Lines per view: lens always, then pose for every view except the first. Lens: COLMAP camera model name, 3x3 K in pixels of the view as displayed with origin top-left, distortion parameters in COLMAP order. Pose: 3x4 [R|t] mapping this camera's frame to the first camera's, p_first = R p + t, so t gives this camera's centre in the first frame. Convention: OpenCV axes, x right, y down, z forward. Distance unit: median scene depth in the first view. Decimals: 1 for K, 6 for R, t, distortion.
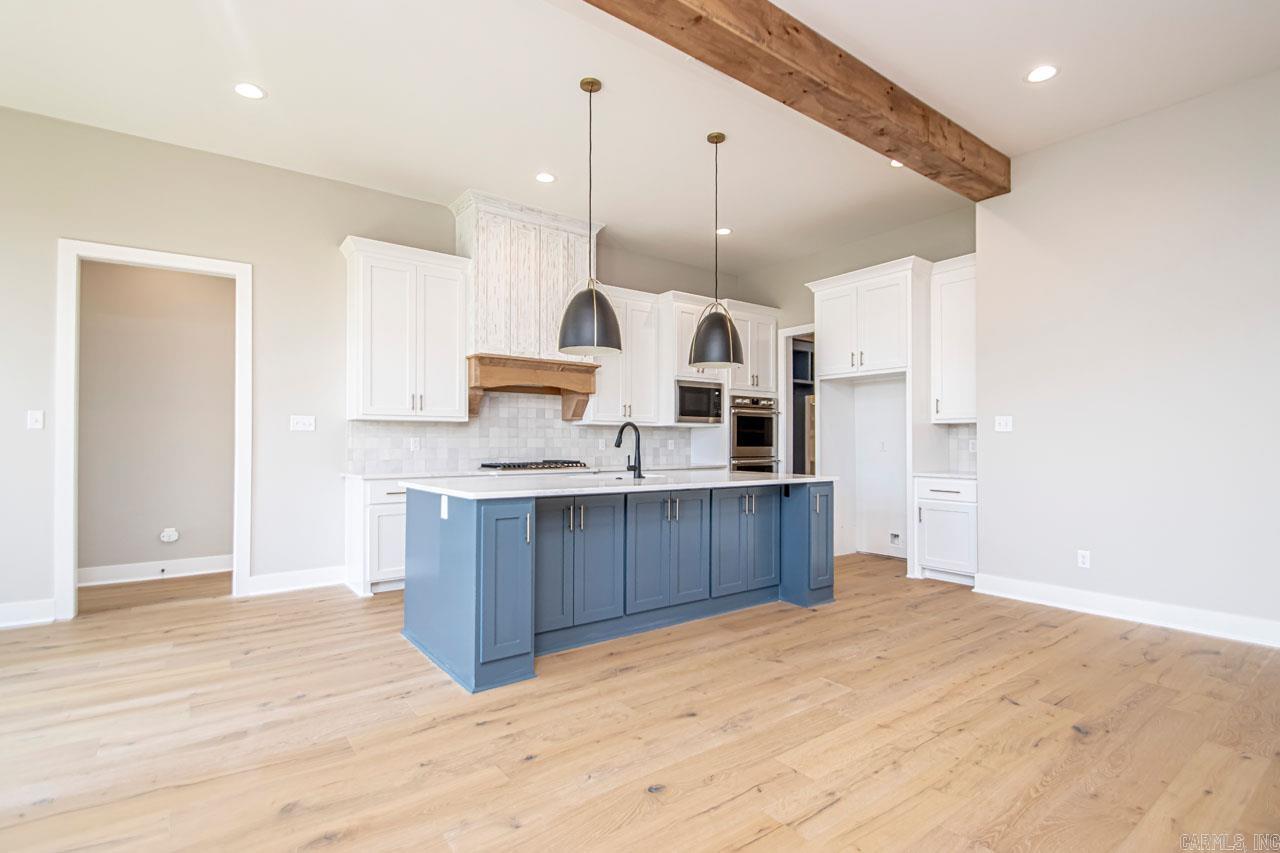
lens RADIAL K [[607.5, 0, 642.3], [0, 607.5, 436.3], [0, 0, 1]] dist [0.011640, -0.013726]
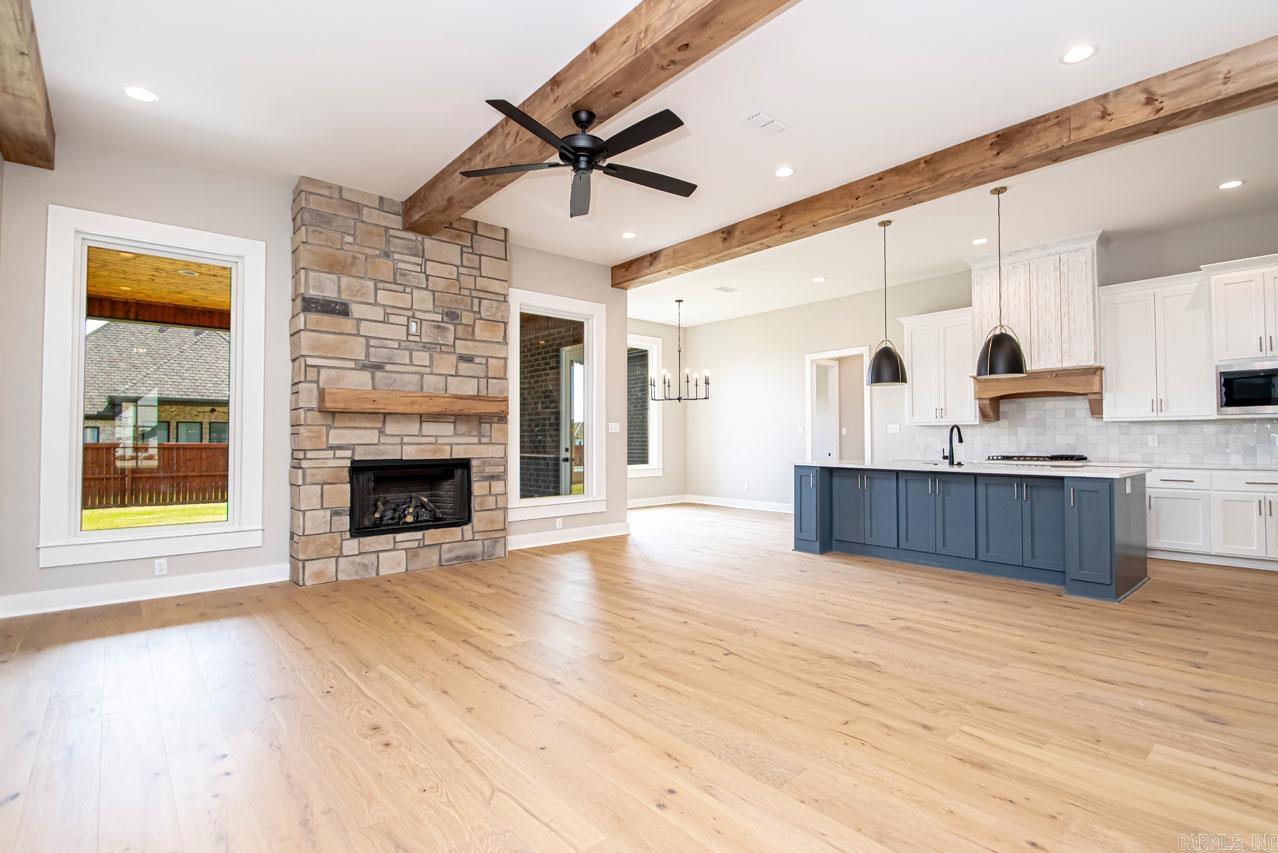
lens RADIAL K [[606.6, 0, 644.0], [0, 606.6, 427.7], [0, 0, 1]] dist [0.011640, -0.013726]
pose [[0.054923, -0.024384, -0.998193, 1.433054], [0.017396, 0.999573, -0.023461, 0.004016], [0.998339, -0.016076, 0.055324, 0.234459]]
